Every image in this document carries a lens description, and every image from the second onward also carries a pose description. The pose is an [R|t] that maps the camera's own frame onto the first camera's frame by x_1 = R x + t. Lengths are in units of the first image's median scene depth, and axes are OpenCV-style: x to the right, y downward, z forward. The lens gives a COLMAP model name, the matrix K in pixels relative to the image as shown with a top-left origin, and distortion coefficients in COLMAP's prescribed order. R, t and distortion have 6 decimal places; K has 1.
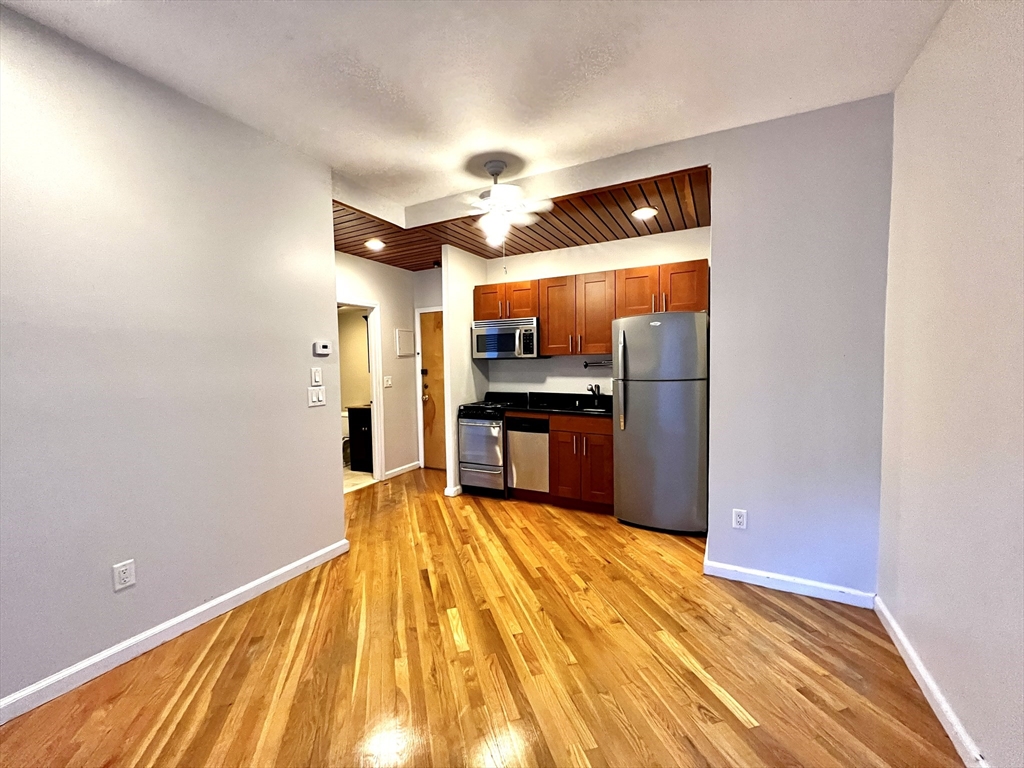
lens RADIAL K [[412.5, 0, 515.8], [0, 412.5, 384.9], [0, 0, 1]] dist [0.000823, 0.000679]
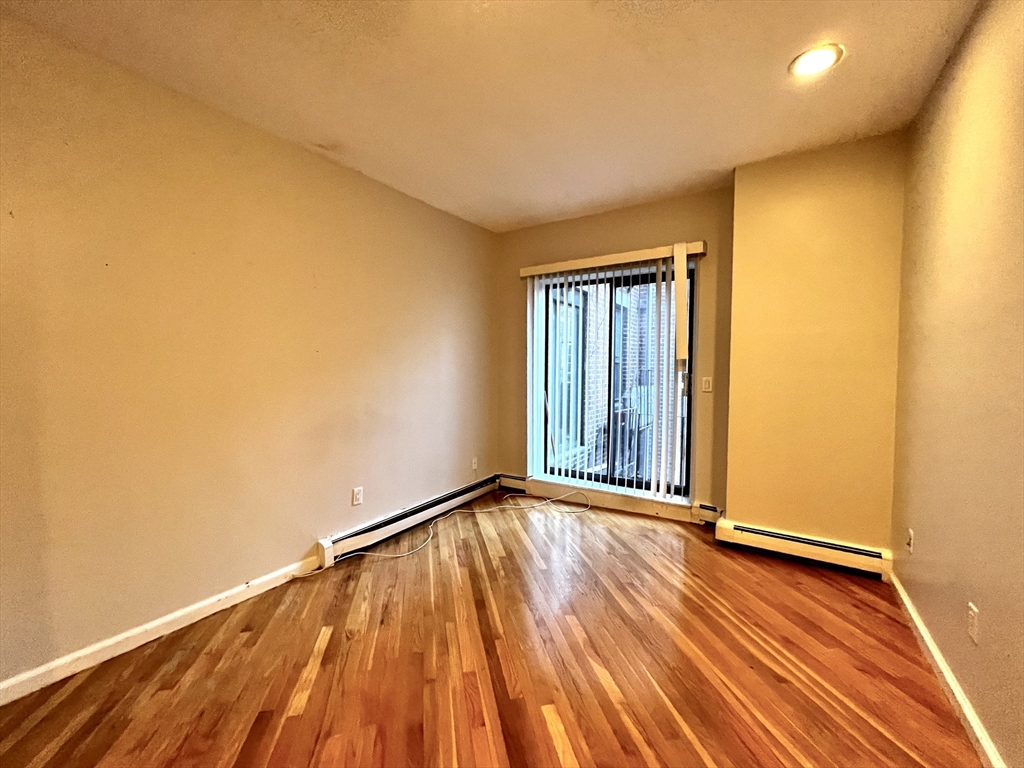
lens RADIAL K [[412.5, 0, 512.0], [0, 412.5, 384.0], [0, 0, 1]] dist [0.000823, 0.000679]
pose [[-0.995779, 0.007613, 0.091471, -0.138174], [0.015904, 0.995792, 0.090254, -0.080341], [-0.090399, 0.091328, -0.991709, 1.799367]]
